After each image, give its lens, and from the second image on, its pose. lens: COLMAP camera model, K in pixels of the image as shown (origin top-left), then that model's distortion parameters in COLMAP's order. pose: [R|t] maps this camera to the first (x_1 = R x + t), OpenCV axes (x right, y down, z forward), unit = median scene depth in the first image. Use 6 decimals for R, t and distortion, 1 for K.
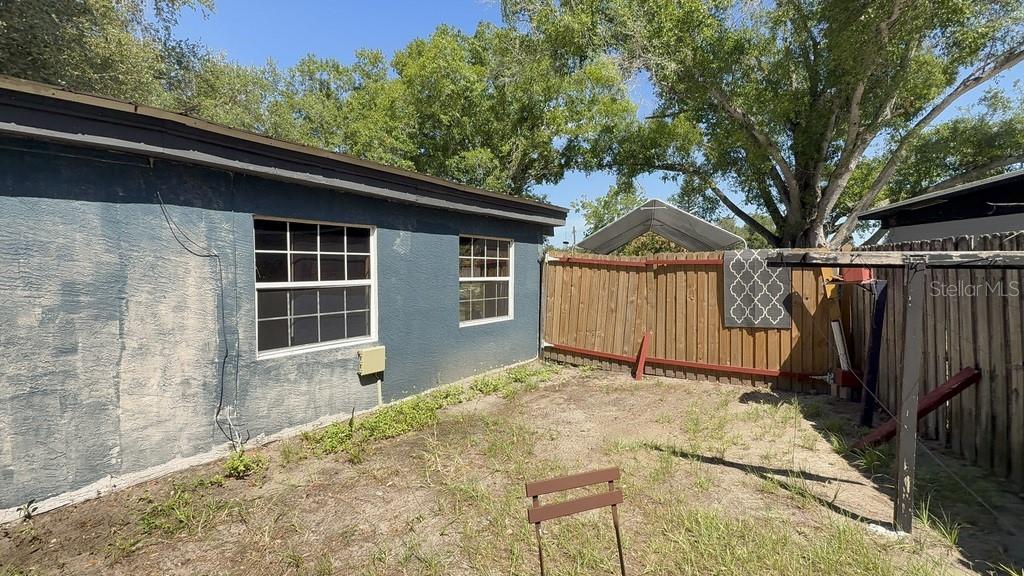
lens RADIAL K [[456.6, 0, 519.9], [0, 456.6, 286.5], [0, 0, 1]] dist [-0.004094, 0.006222]
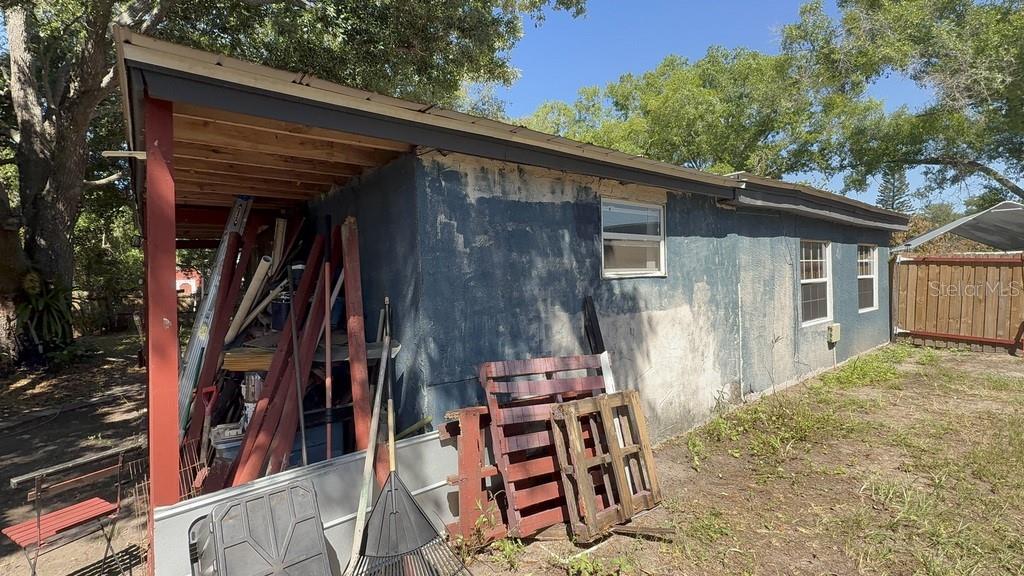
lens RADIAL K [[456.6, 0, 515.4], [0, 456.6, 286.9], [0, 0, 1]] dist [-0.004094, 0.006222]
pose [[0.954315, -0.027043, -0.297577, -0.857892], [0.022213, 0.999561, -0.019601, 0.020747], [0.297976, 0.012096, 0.954497, -0.697967]]
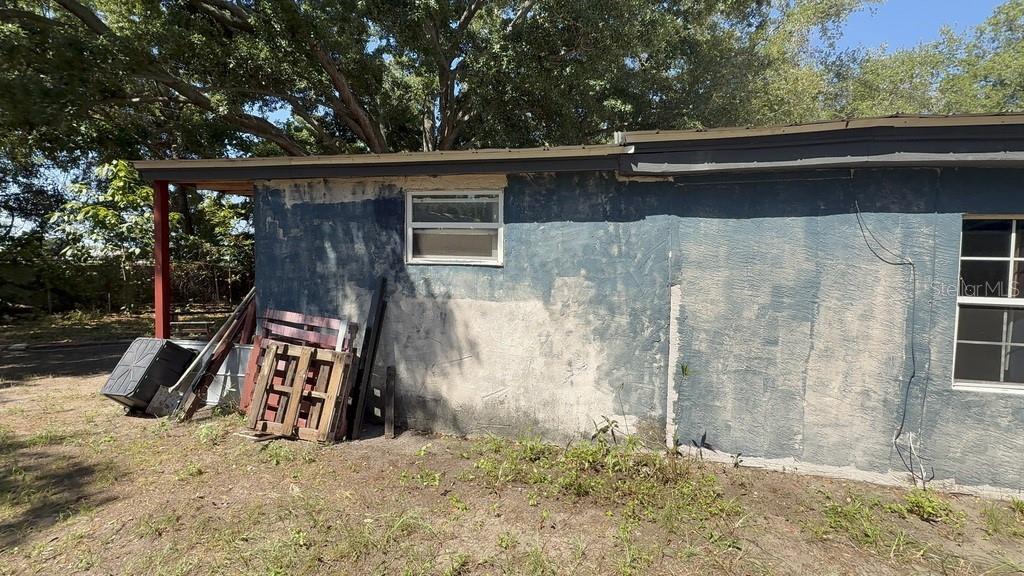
lens RADIAL K [[456.6, 0, 508.5], [0, 456.6, 286.6], [0, 0, 1]] dist [-0.004094, 0.006222]
pose [[0.344839, 0.047542, -0.937457, -0.068359], [-0.063855, 0.997591, 0.027103, 0.003547], [0.936487, 0.050515, 0.347044, -0.049692]]
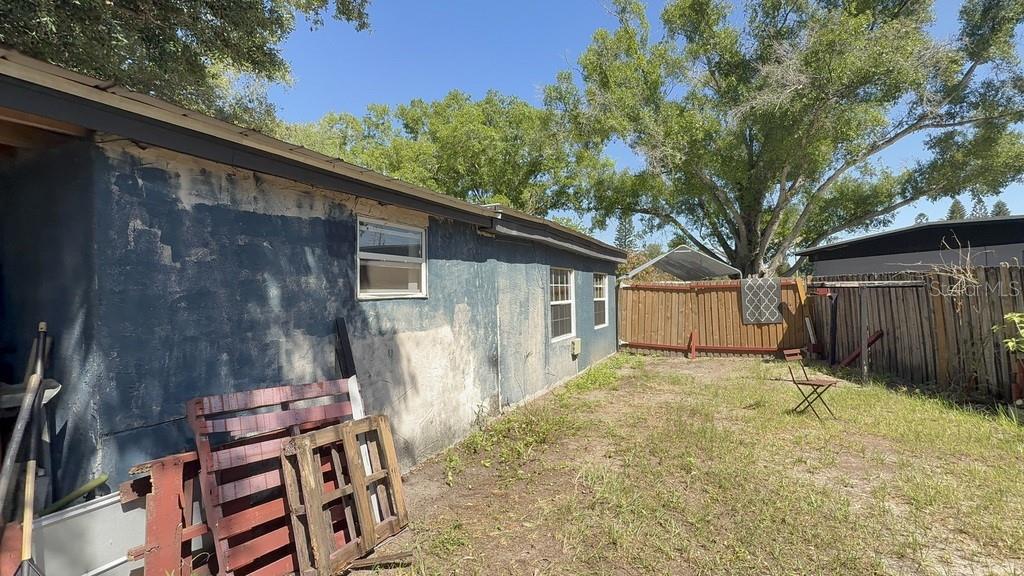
lens RADIAL K [[456.6, 0, 517.7], [0, 456.6, 285.5], [0, 0, 1]] dist [-0.004094, 0.006222]
pose [[0.988017, -0.018700, 0.153207, -0.803852], [0.027376, 0.998127, -0.054716, 0.019937], [-0.151897, 0.058254, 0.986678, -0.694788]]
